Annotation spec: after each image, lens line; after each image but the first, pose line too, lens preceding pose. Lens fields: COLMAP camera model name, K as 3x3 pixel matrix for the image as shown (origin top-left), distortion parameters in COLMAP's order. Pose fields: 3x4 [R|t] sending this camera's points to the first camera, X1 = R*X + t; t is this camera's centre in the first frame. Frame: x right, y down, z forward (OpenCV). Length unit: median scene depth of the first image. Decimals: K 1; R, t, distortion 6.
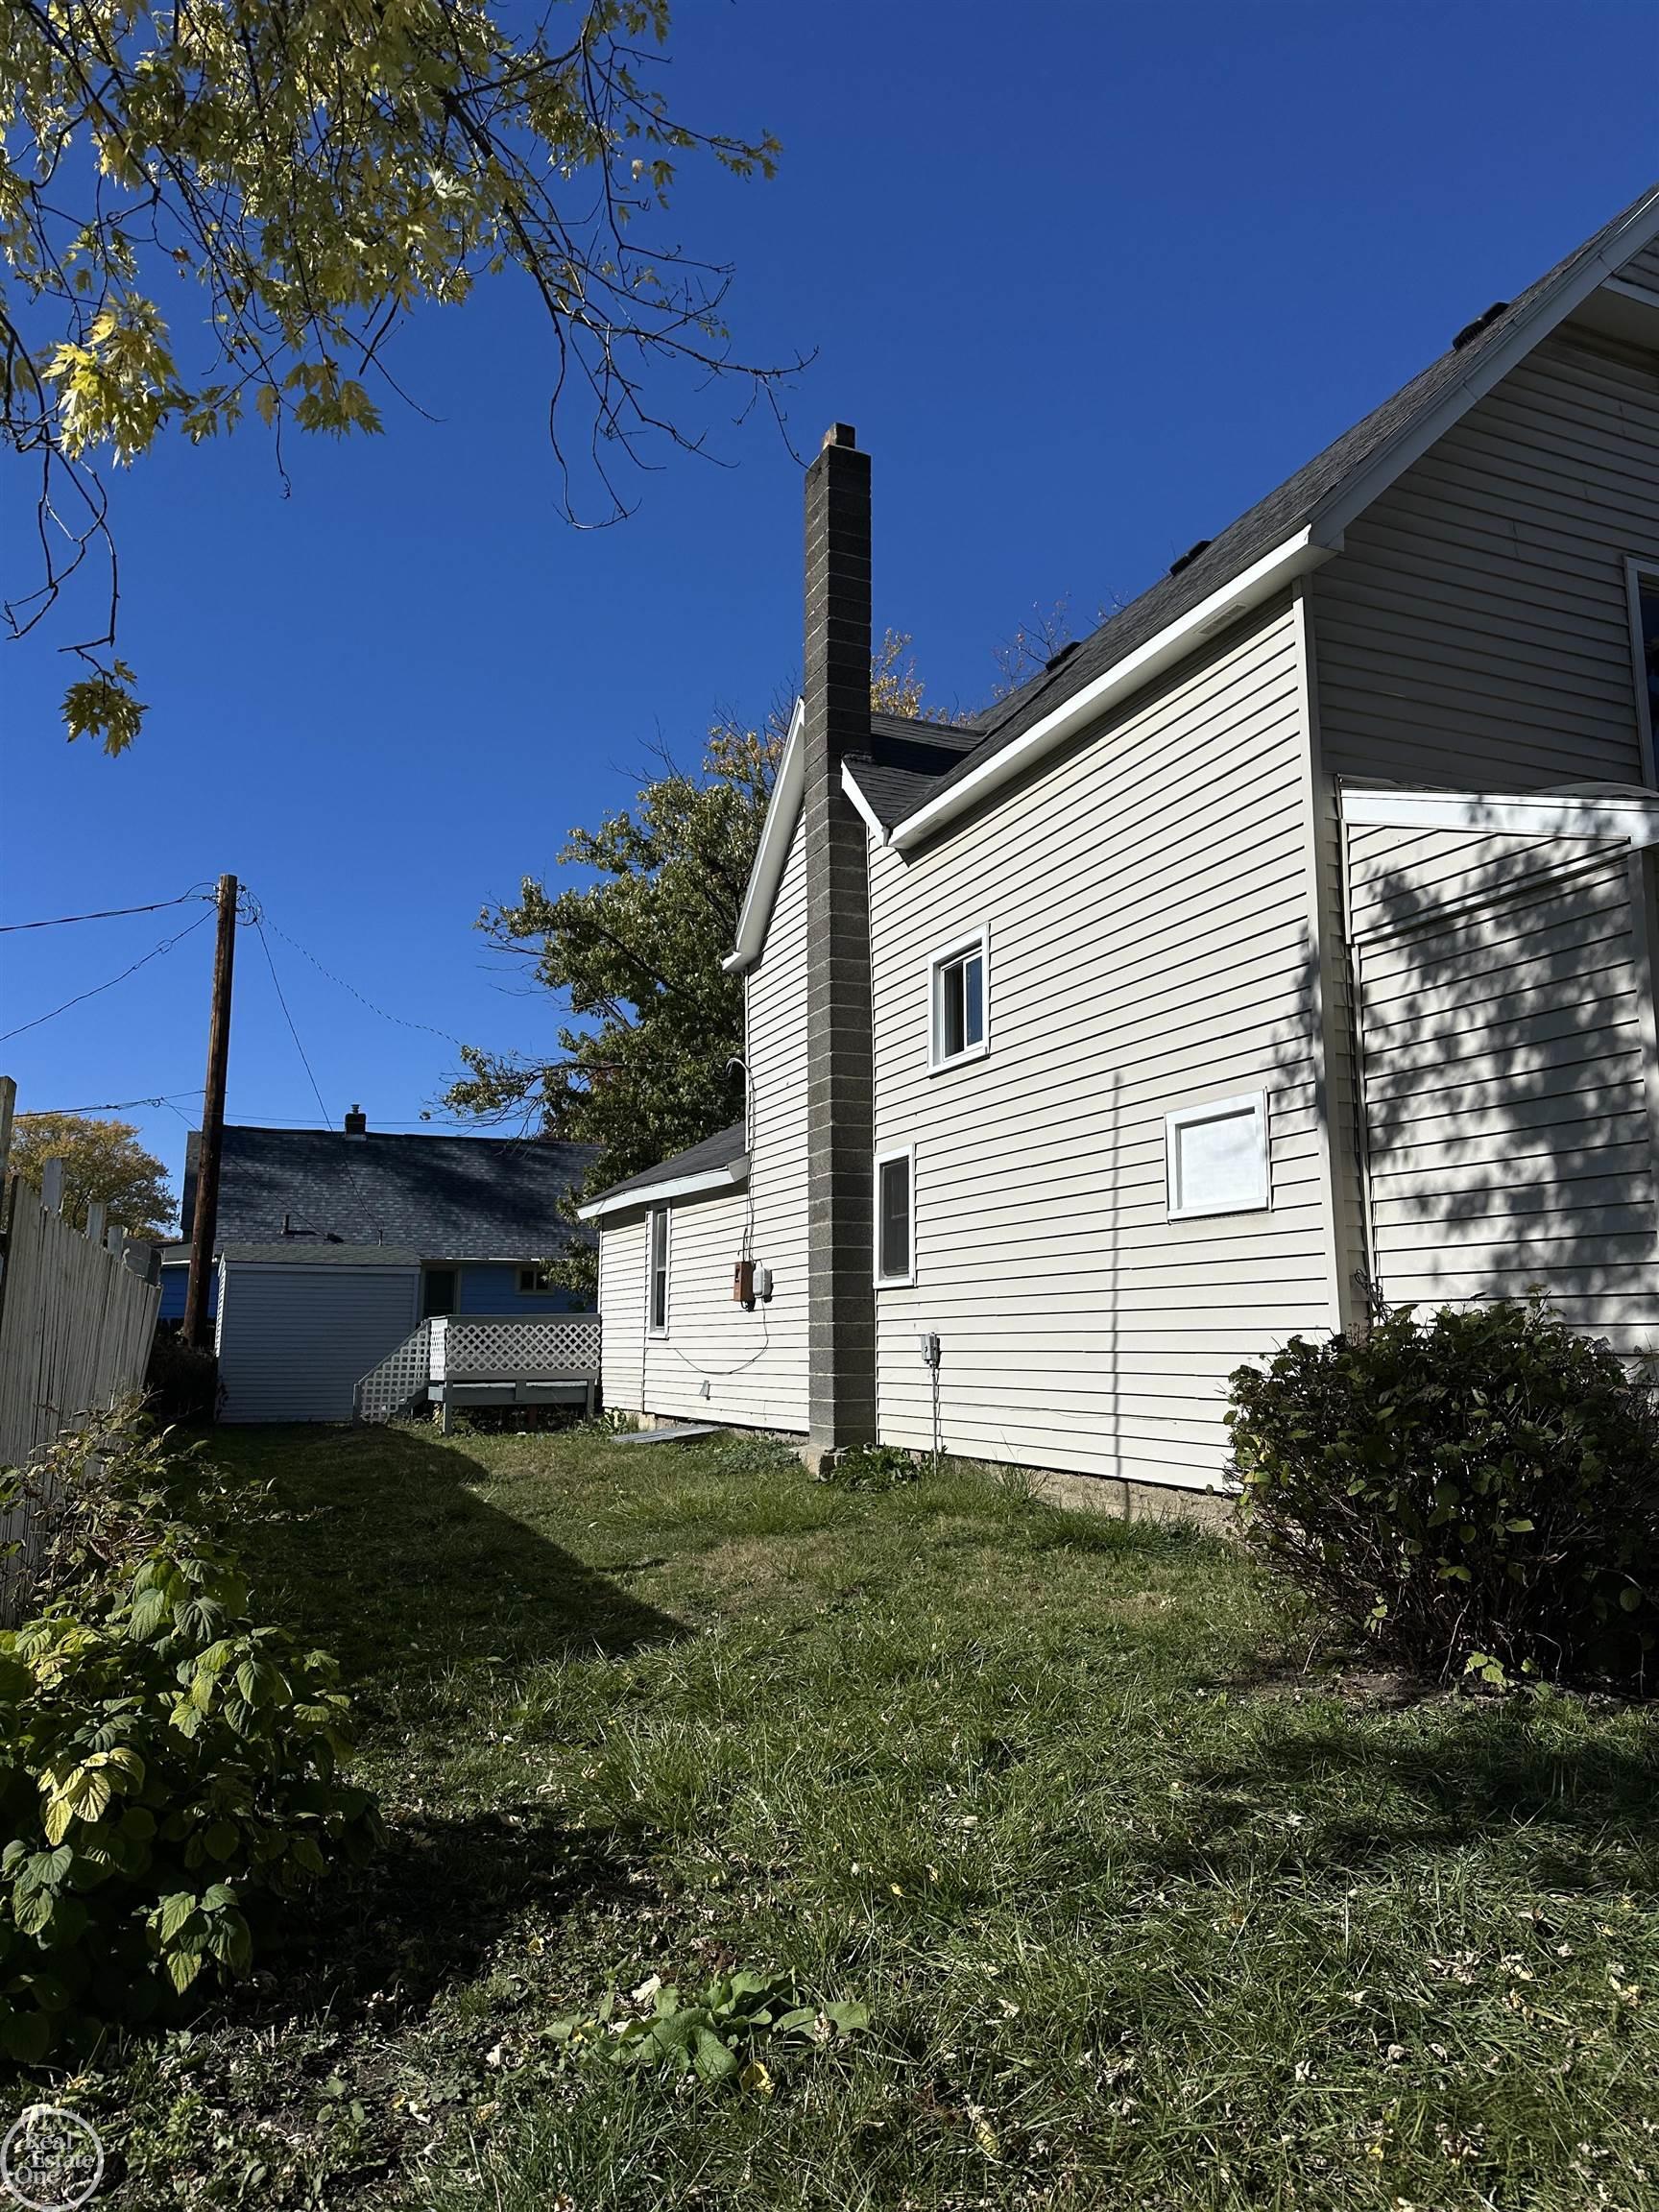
lens RADIAL K [[1496.6, 0, 829.5], [0, 1496.6, 1106.0], [0, 0, 1]] dist [0.125228, -0.000184]
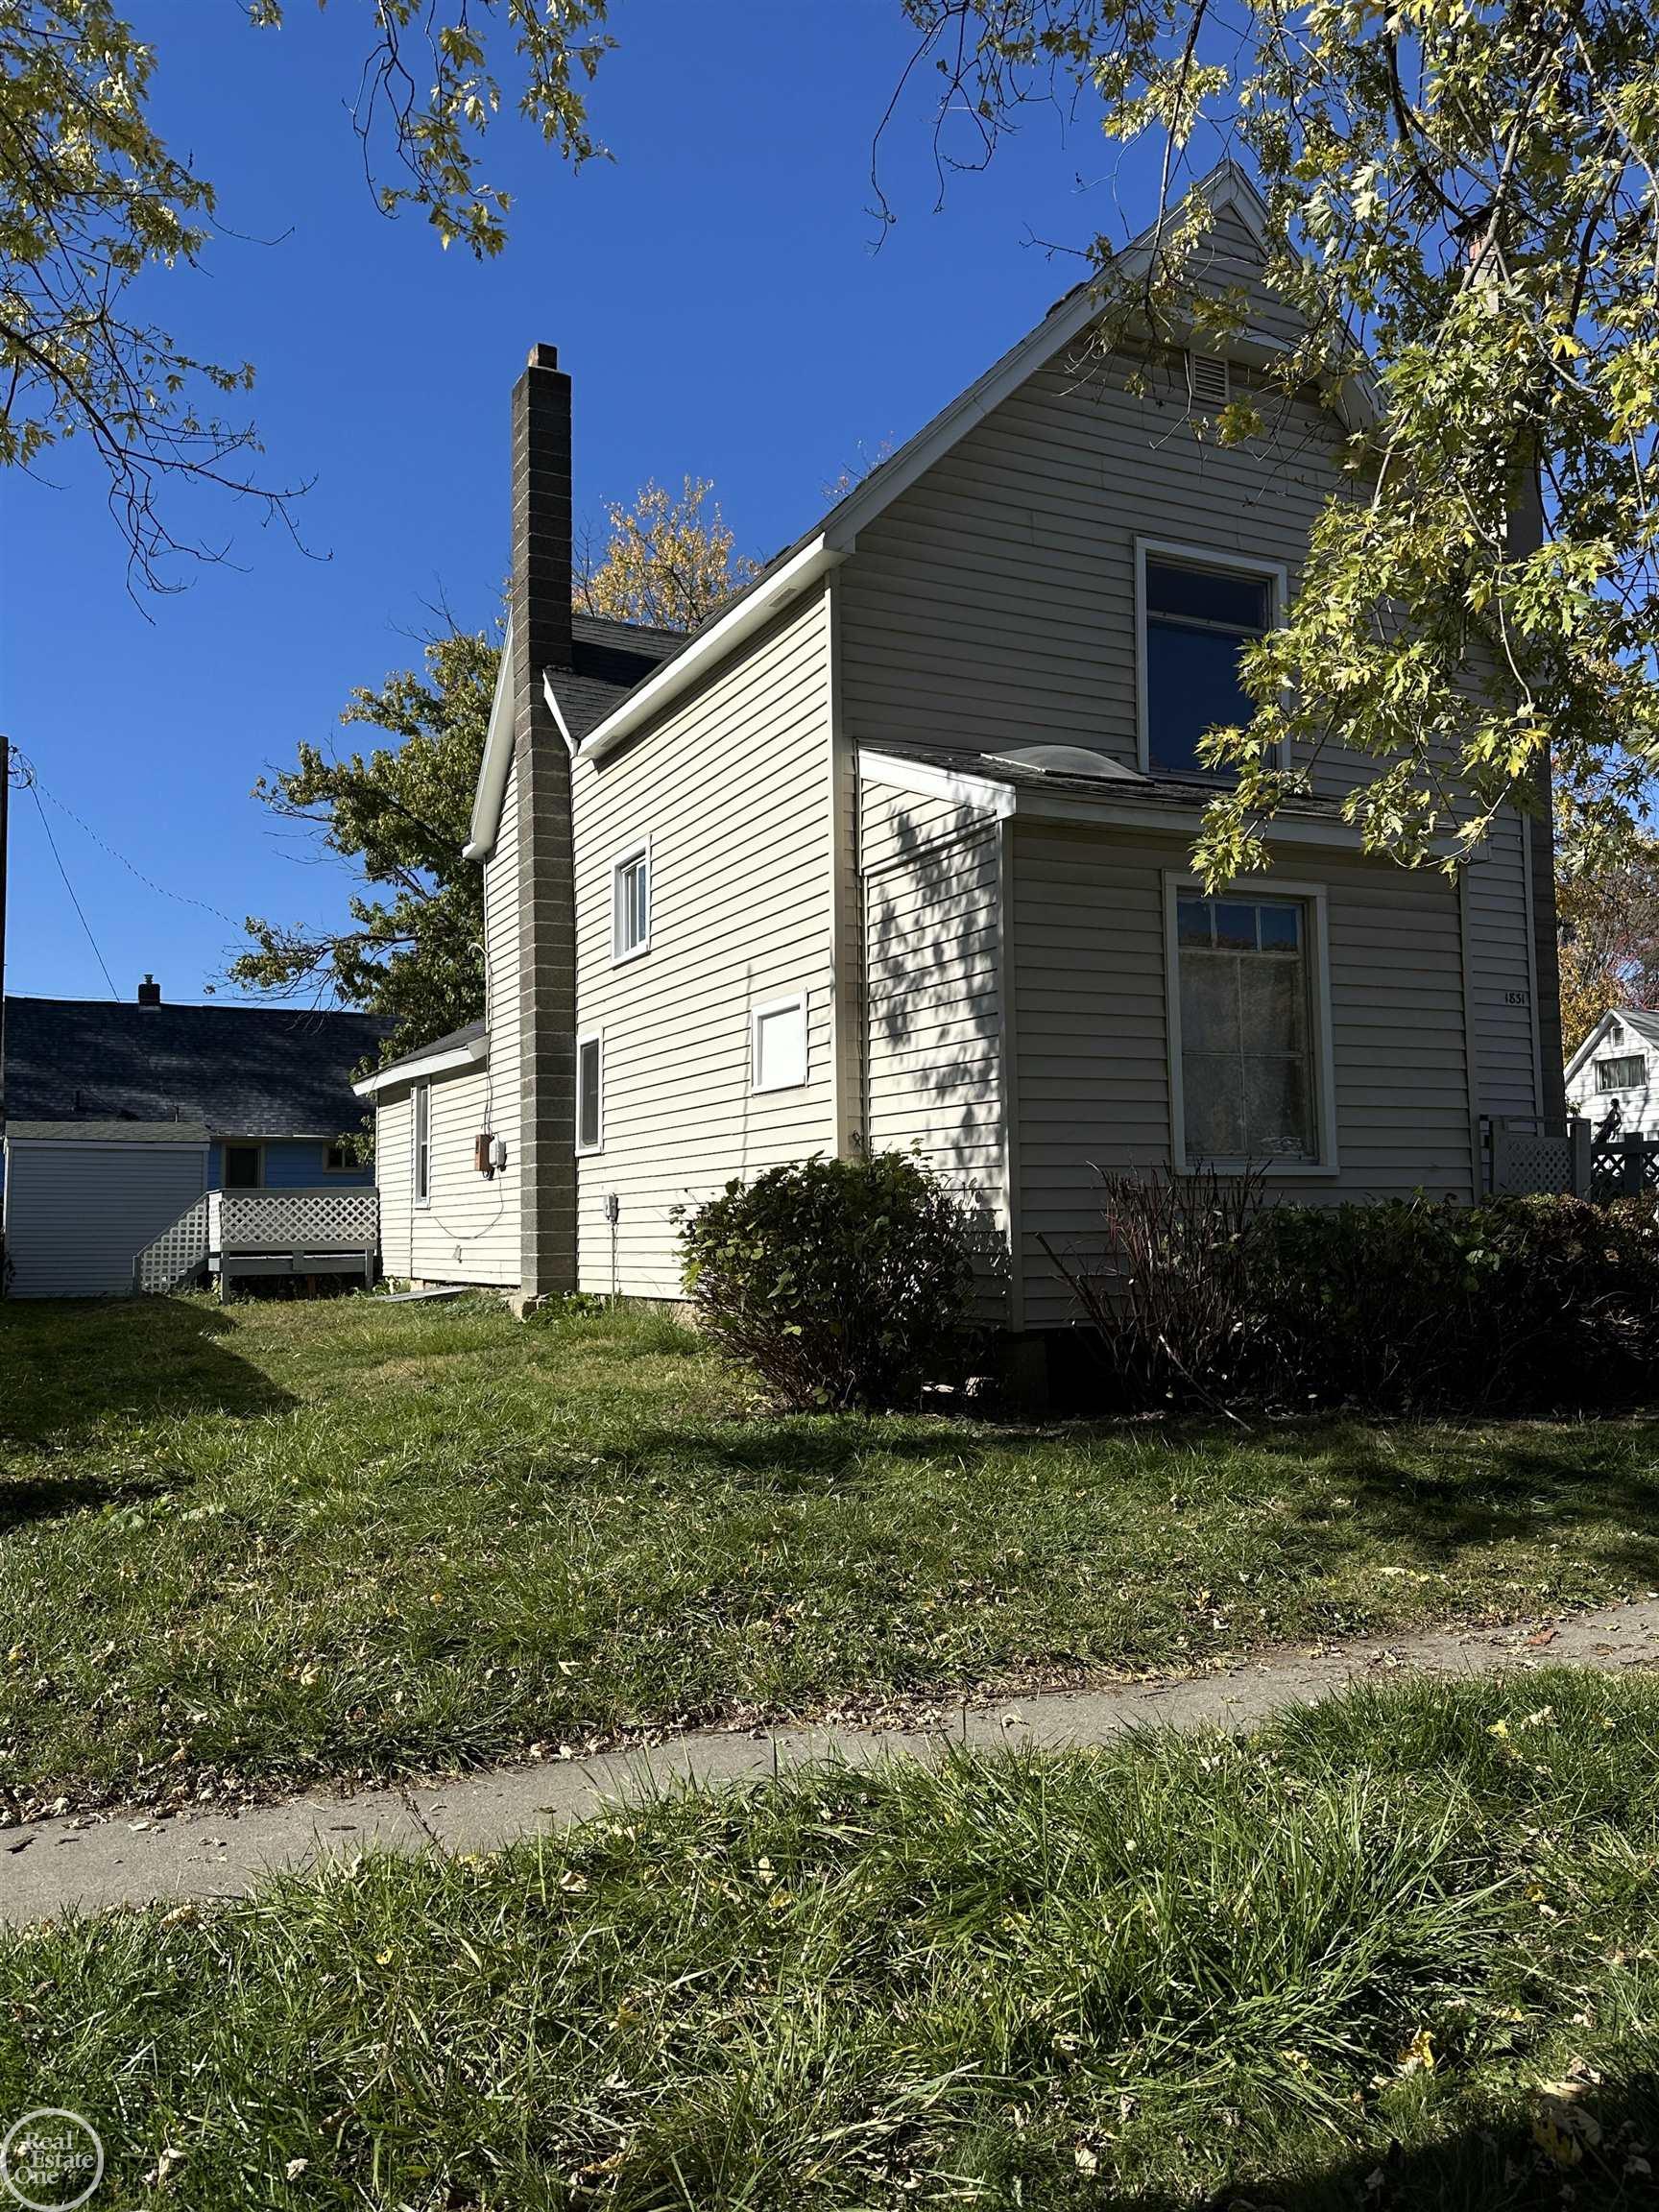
lens RADIAL K [[1712.7, 0, 829.5], [0, 1712.7, 1106.0], [0, 0, 1]] dist [0.170812, -0.290699]
pose [[0.999023, -0.007968, 0.043466, 0.135926], [0.004288, 0.996448, 0.084098, -0.019242], [-0.043981, -0.083829, 0.995509, -0.237227]]
